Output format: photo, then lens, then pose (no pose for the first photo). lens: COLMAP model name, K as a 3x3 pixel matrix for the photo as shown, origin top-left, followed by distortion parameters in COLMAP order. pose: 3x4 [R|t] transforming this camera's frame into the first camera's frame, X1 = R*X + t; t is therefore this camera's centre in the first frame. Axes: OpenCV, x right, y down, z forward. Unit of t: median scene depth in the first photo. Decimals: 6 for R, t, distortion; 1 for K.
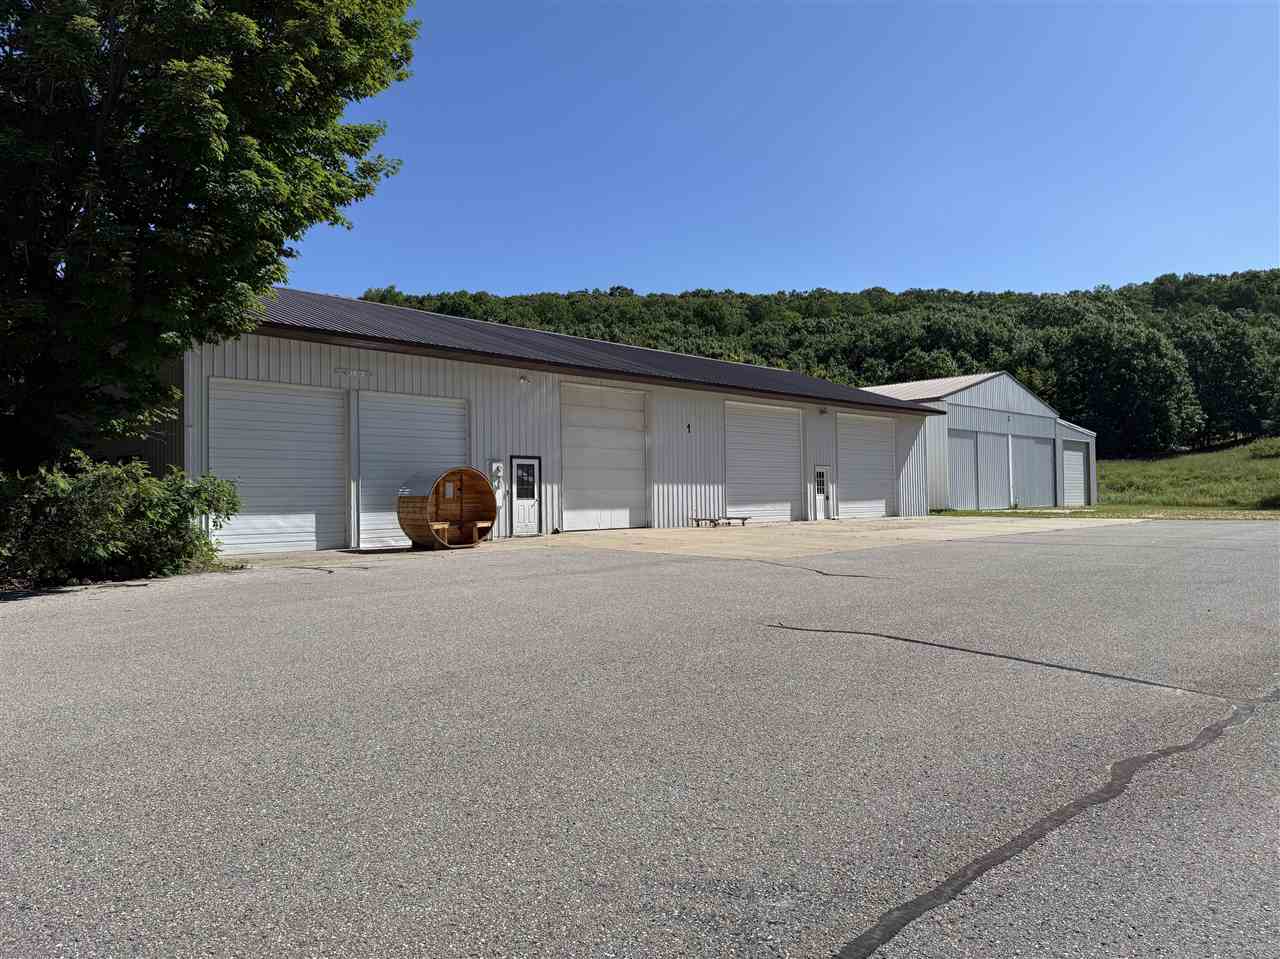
lens RADIAL K [[895.4, 0, 630.0], [0, 895.4, 480.2], [0, 0, 1]] dist [0.045951, -0.019092]
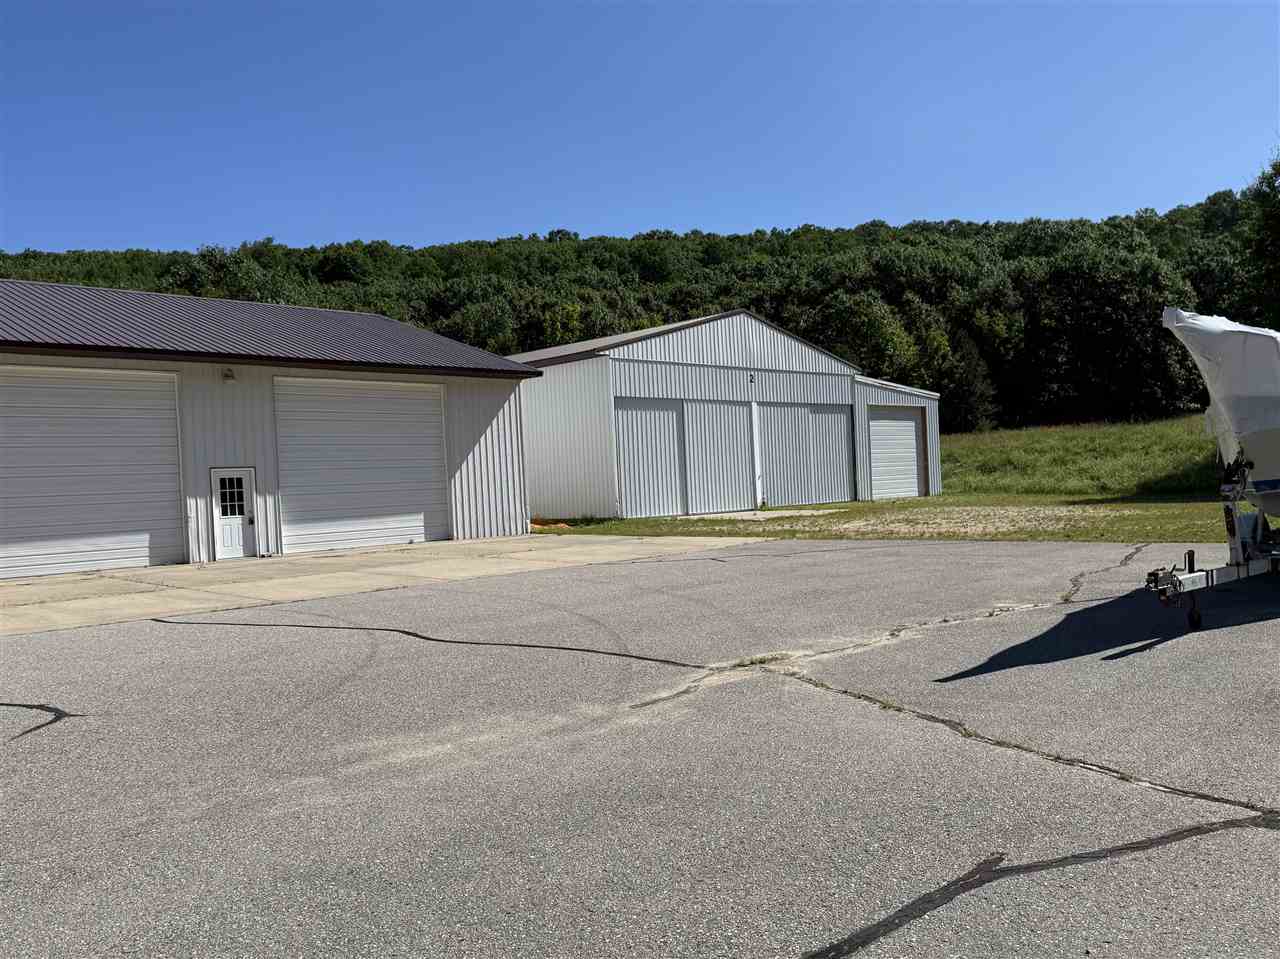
lens RADIAL K [[1046.9, 0, 649.3], [0, 1046.9, 479.1], [0, 0, 1]] dist [0.058469, -0.028107]
pose [[0.999408, -0.034392, 0.000336, 0.133171], [0.034382, 0.999285, 0.015748, -0.002686], [-0.000877, -0.015727, 0.999876, 0.080114]]
